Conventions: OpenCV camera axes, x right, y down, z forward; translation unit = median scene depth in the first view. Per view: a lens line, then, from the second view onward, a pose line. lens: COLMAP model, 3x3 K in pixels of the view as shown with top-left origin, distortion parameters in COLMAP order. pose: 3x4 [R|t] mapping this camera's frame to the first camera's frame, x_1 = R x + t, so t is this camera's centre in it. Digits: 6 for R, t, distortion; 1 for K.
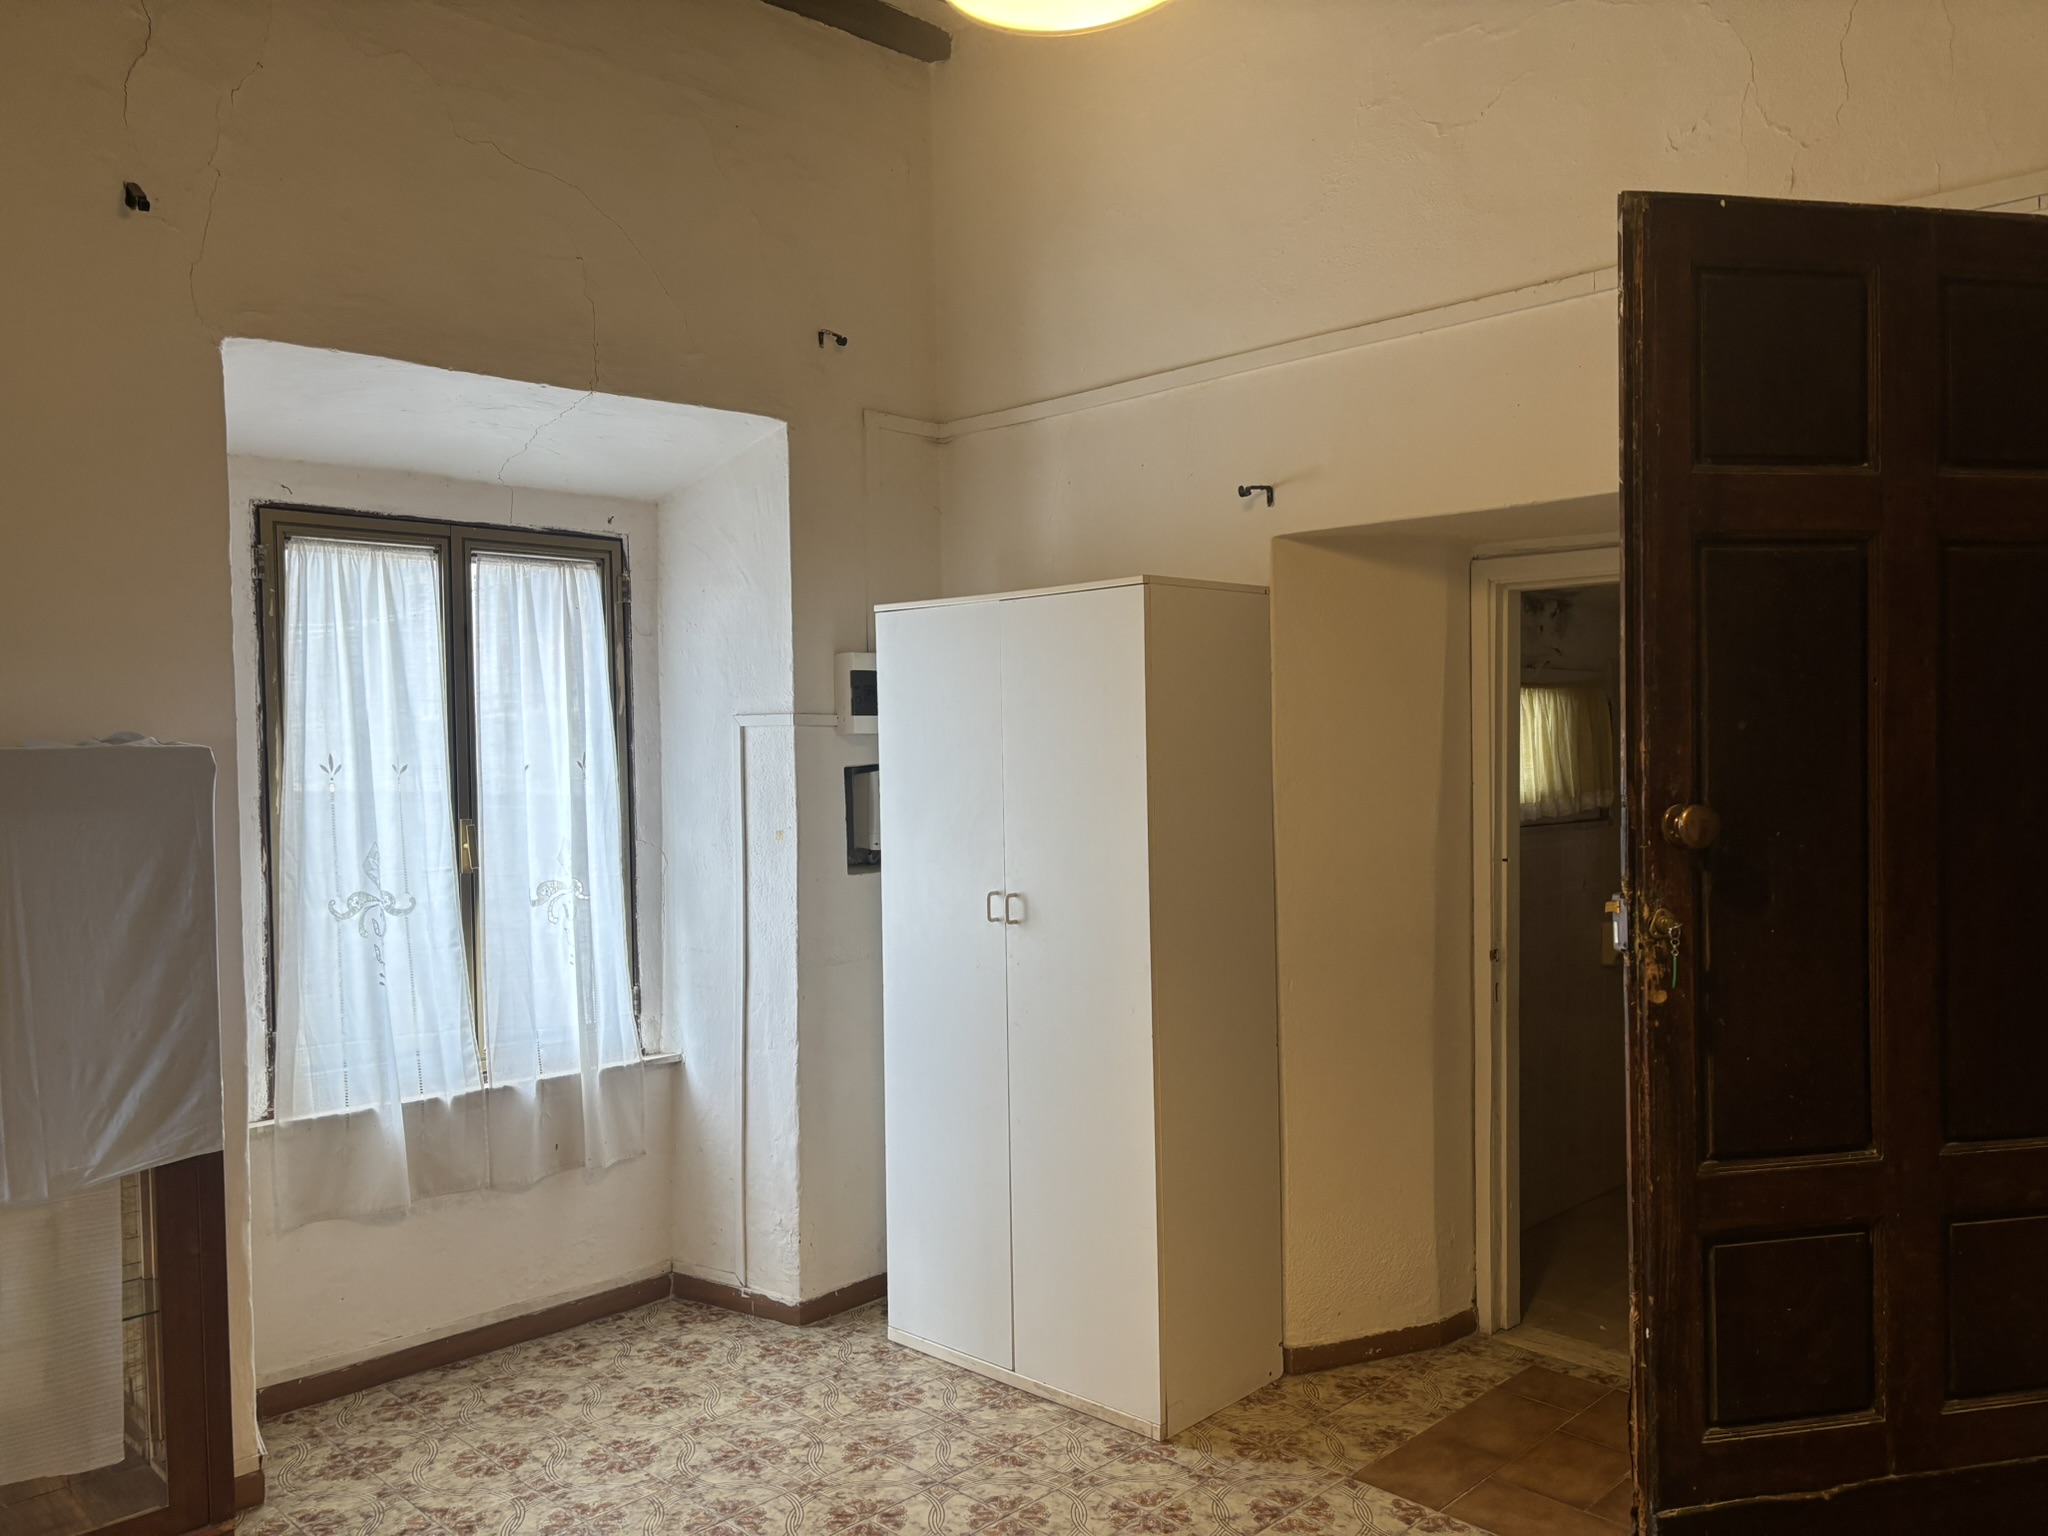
lens RADIAL K [[1535.9, 0, 1017.6], [0, 1535.9, 774.9], [0, 0, 1]] dist [0.026094, -0.040436]
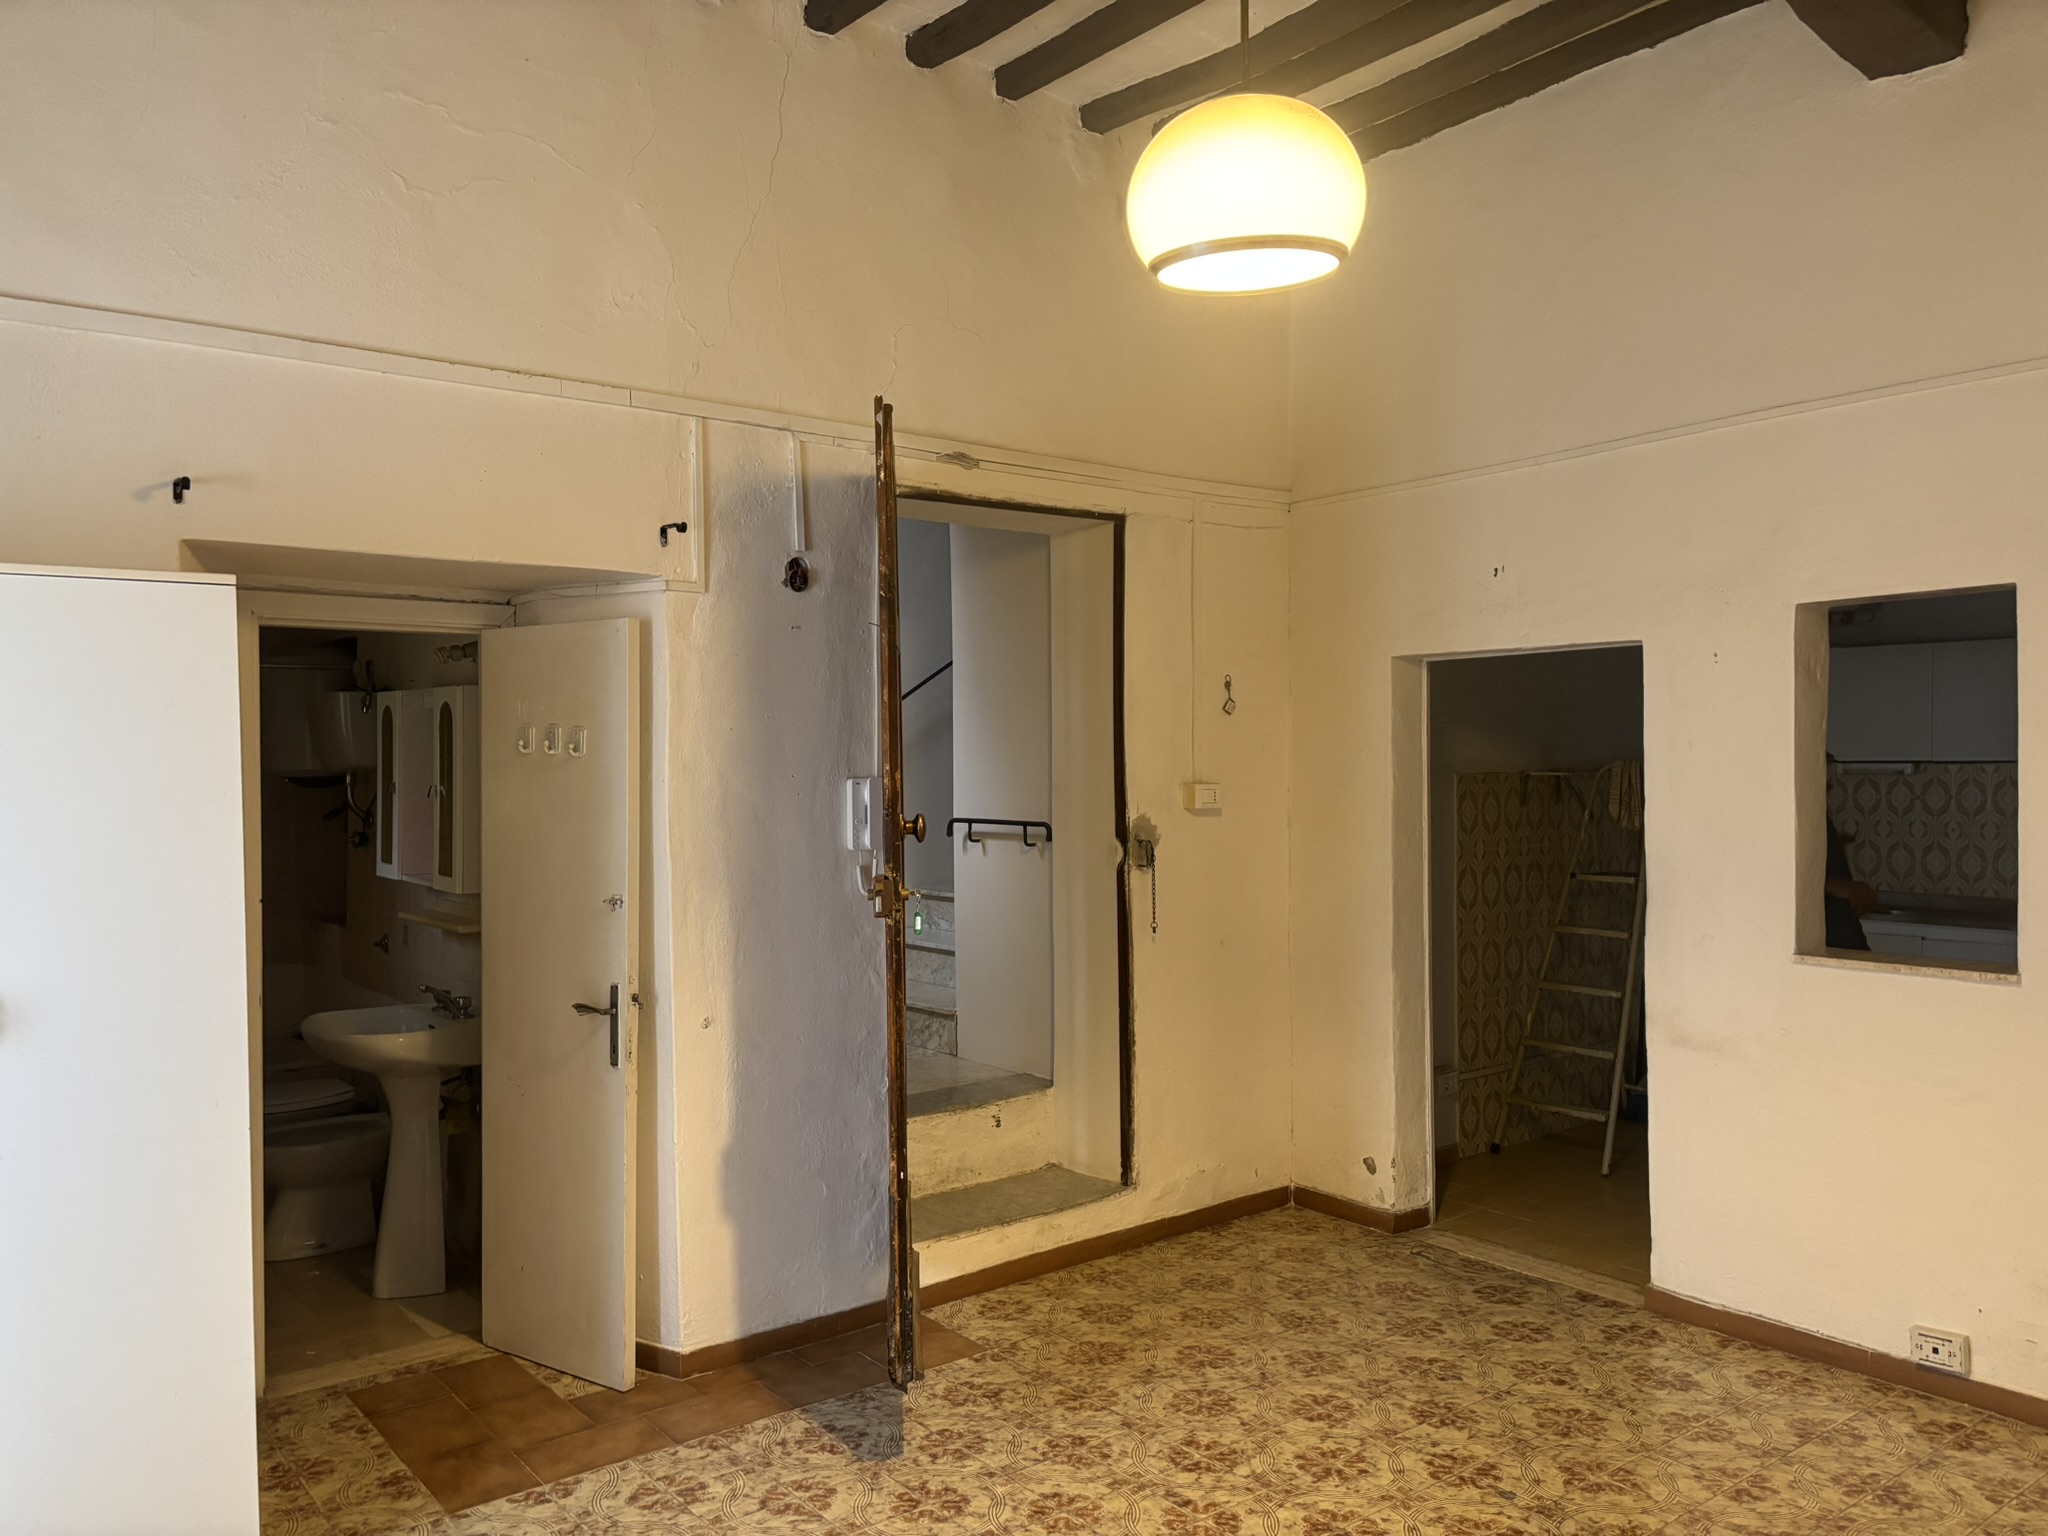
lens RADIAL K [[1535.9, 0, 1026.4], [0, 1535.9, 762.5], [0, 0, 1]] dist [0.026094, -0.040436]
pose [[0.104558, 0.008798, 0.994480, -0.730966], [0.039652, 0.999129, -0.013008, -0.000464], [-0.993728, 0.040793, 0.104118, 0.503413]]
